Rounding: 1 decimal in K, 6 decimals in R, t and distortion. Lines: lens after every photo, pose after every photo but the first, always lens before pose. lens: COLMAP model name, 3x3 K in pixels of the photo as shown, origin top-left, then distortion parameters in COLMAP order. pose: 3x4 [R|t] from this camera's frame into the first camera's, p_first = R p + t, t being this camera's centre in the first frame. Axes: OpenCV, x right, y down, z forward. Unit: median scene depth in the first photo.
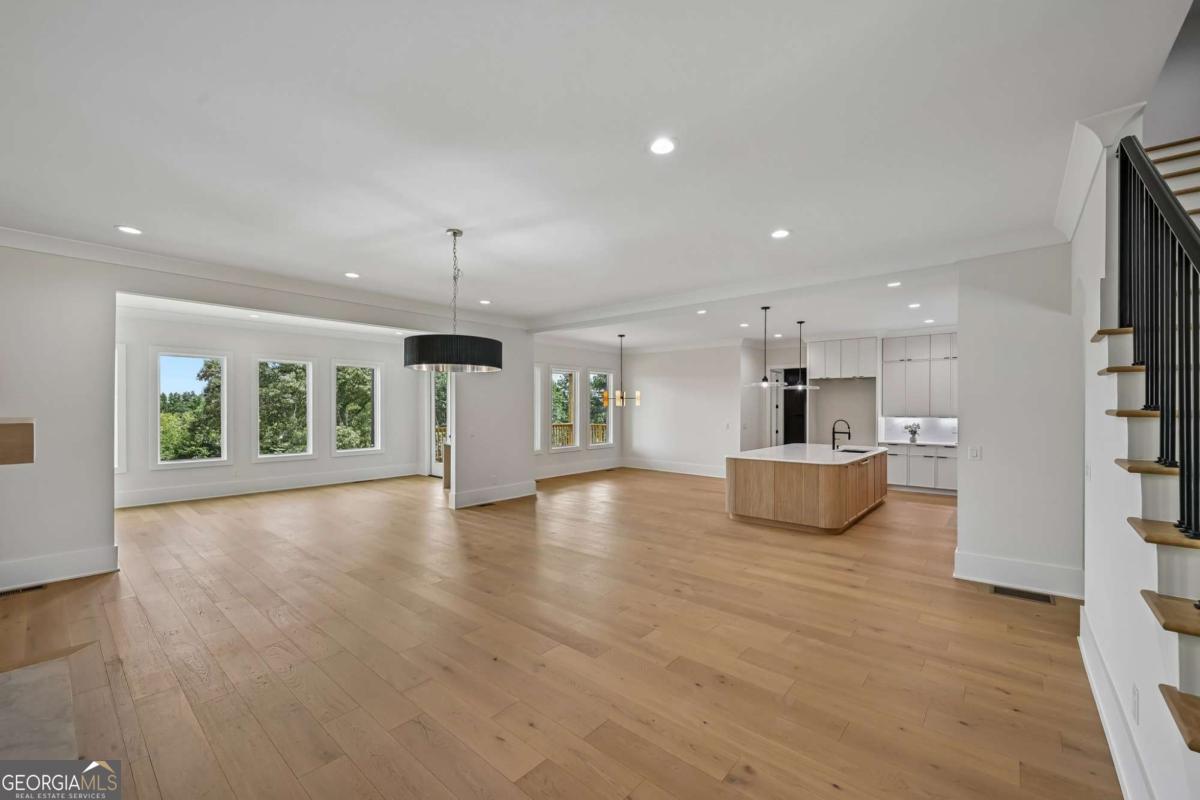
lens RADIAL K [[471.5, 0, 606.8], [0, 471.5, 401.0], [0, 0, 1]] dist [-0.002674, 0.000179]
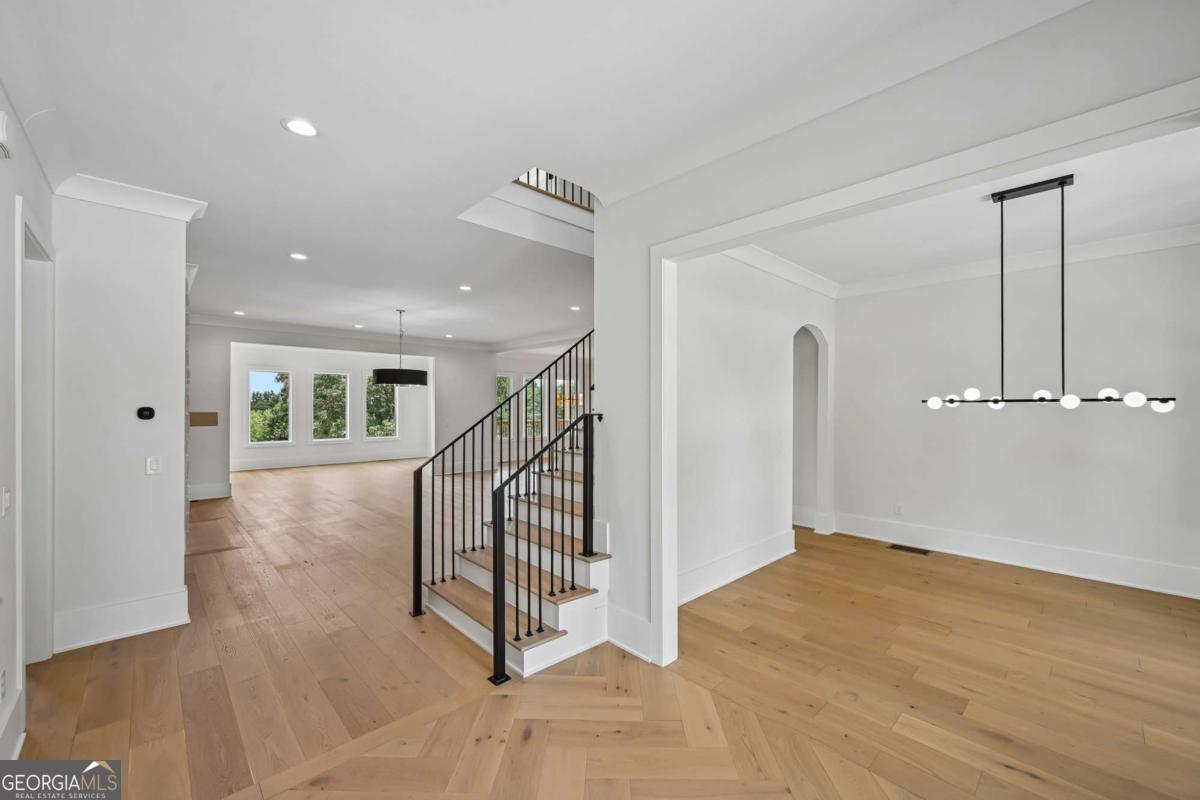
lens RADIAL K [[471.5, 0, 597.5], [0, 471.5, 402.0], [0, 0, 1]] dist [-0.002674, 0.000179]
pose [[0.993163, 0.002548, -0.116706, 0.287730], [-0.002111, 0.999990, 0.003865, -0.006346], [0.116715, -0.003592, 0.993159, -0.321441]]
